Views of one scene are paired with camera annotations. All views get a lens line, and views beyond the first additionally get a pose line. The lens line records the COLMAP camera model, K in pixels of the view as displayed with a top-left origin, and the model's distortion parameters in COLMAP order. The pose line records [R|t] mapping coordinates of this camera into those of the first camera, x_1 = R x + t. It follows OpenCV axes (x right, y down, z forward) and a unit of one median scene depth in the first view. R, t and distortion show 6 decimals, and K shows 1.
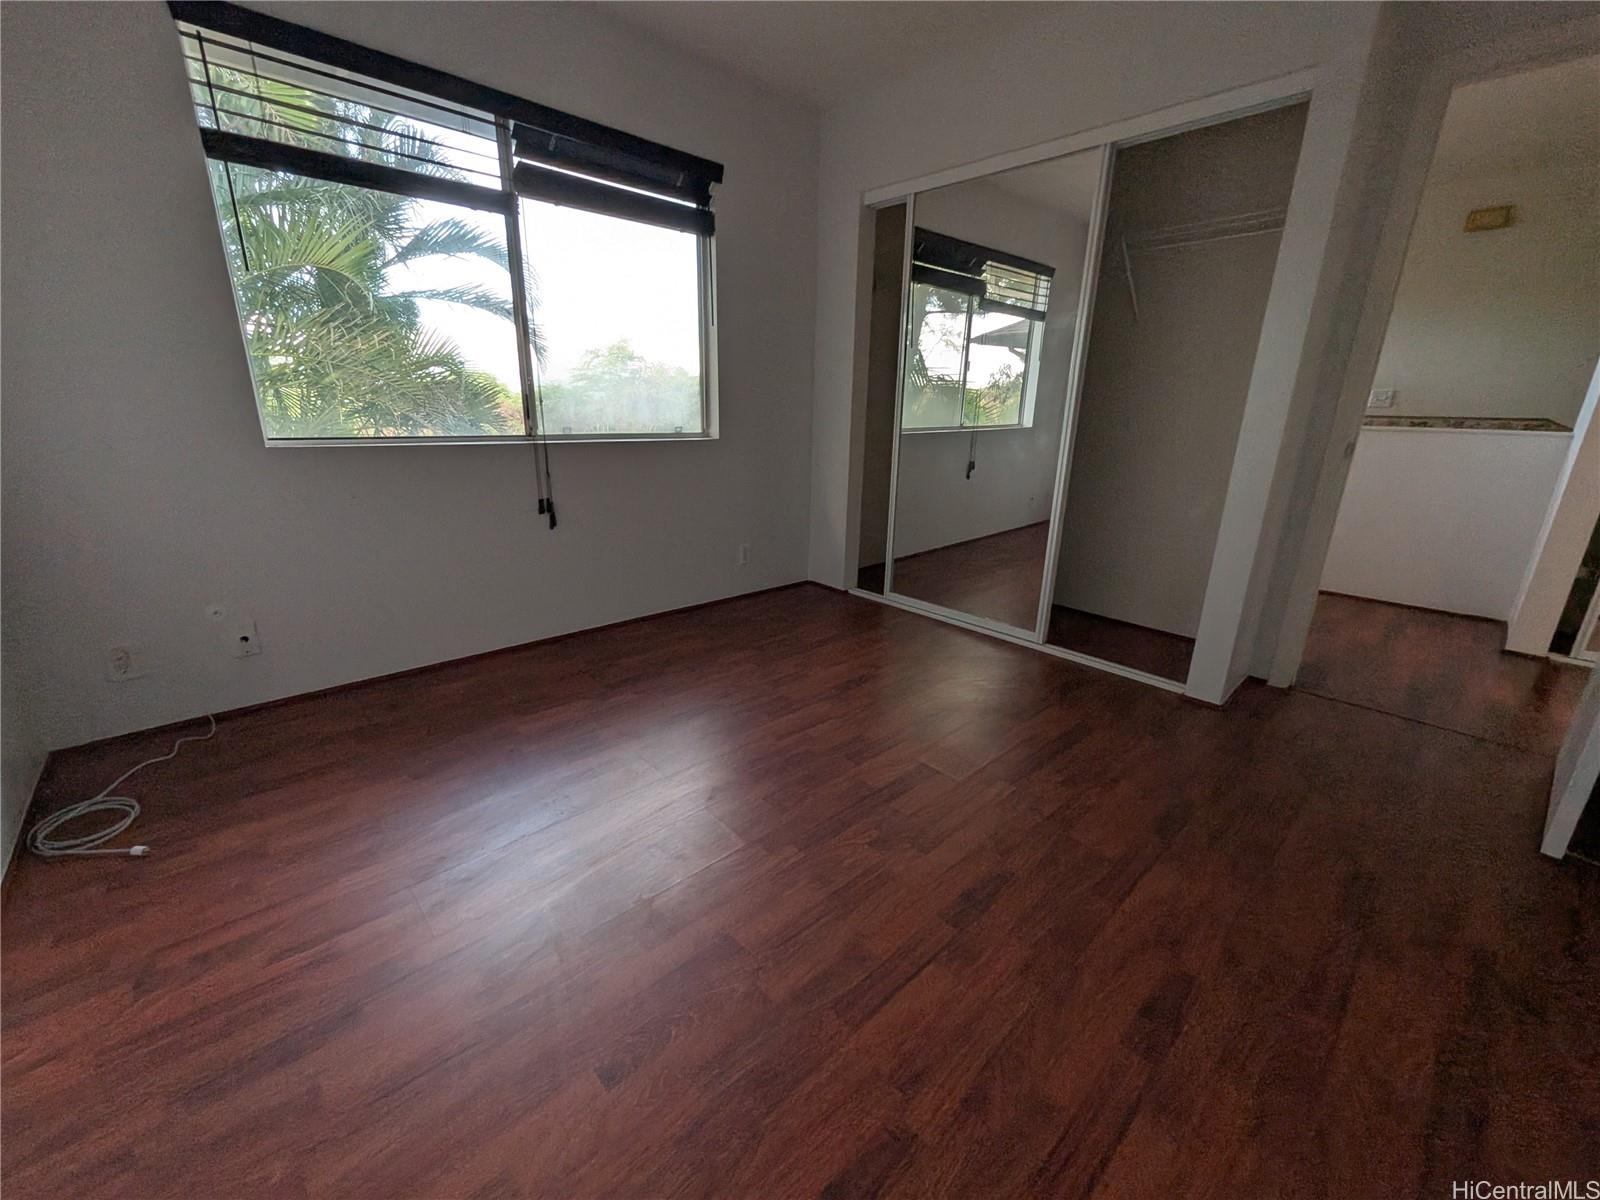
lens RADIAL K [[638.9, 0, 803.0], [0, 638.9, 592.4], [0, 0, 1]] dist [0.002404, -0.000008]
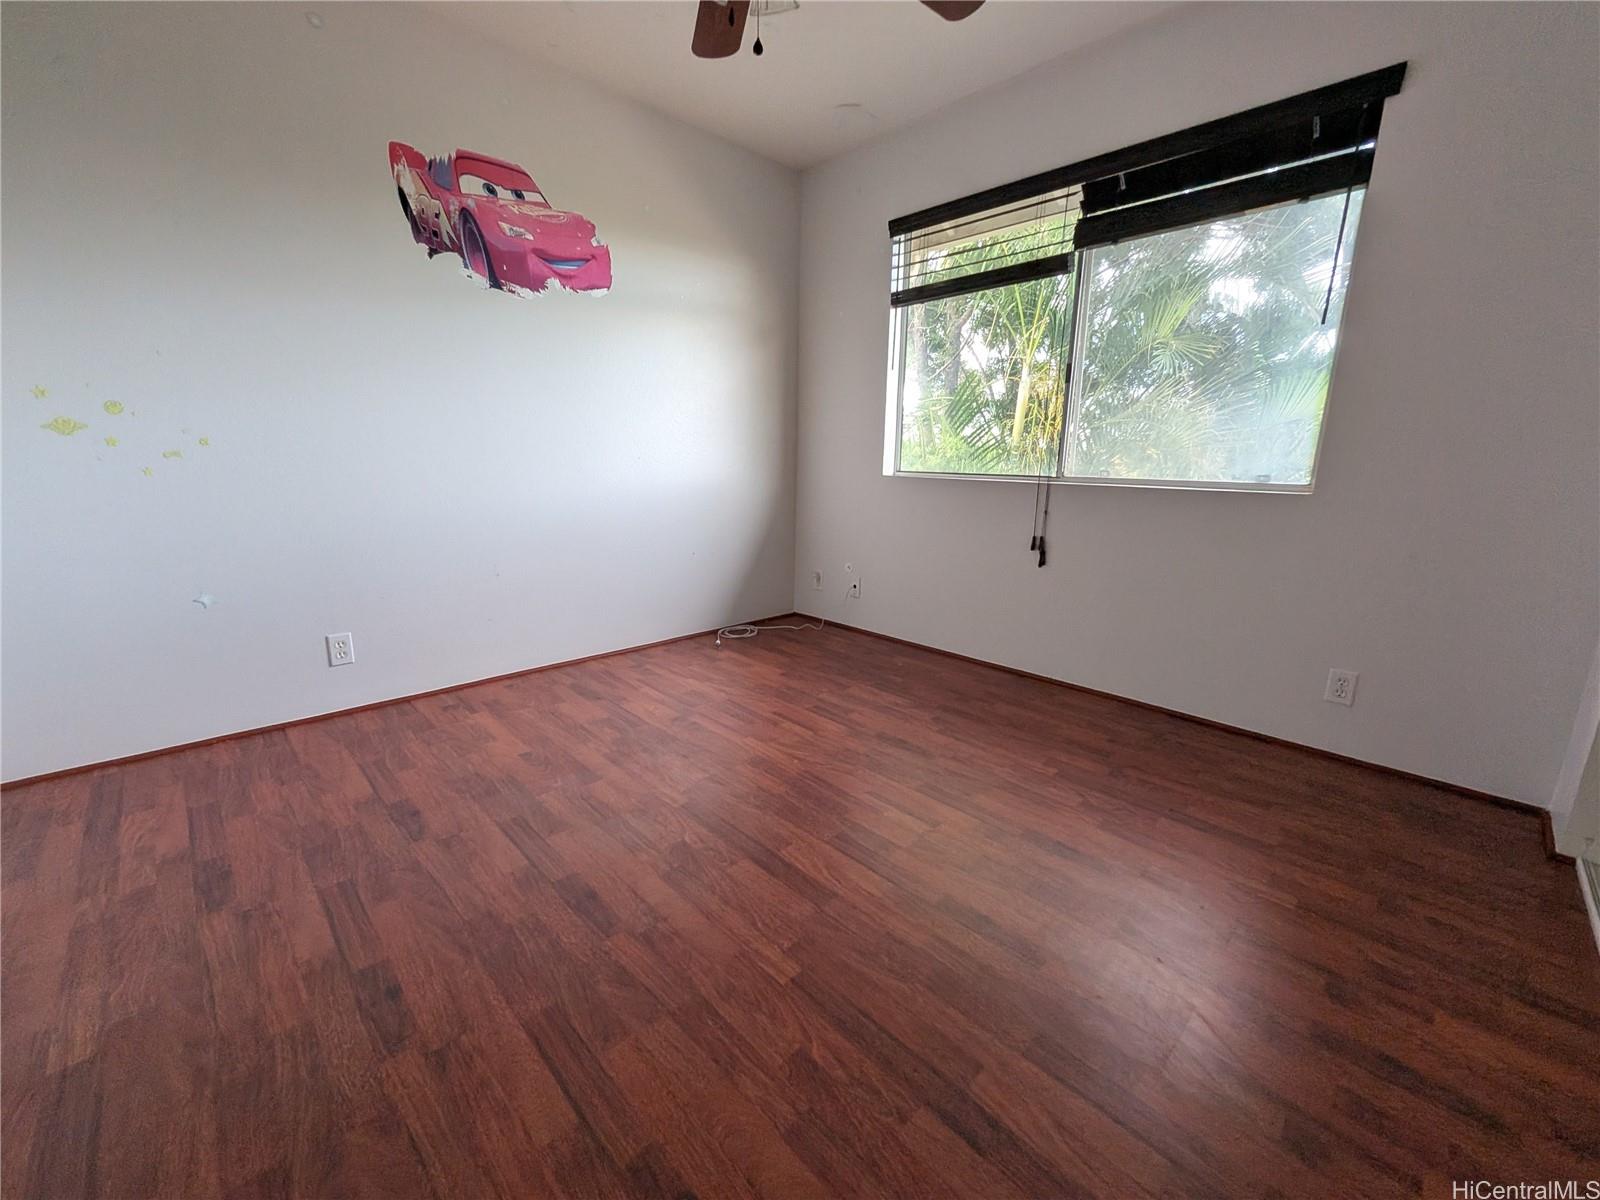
lens RADIAL K [[638.9, 0, 803.0], [0, 638.9, 592.4], [0, 0, 1]] dist [0.002404, -0.000008]
pose [[0.025949, 0.187889, -0.981847, 0.769462], [-0.296841, 0.939326, 0.171907, -0.159116], [0.954574, 0.286992, 0.080148, 0.730883]]
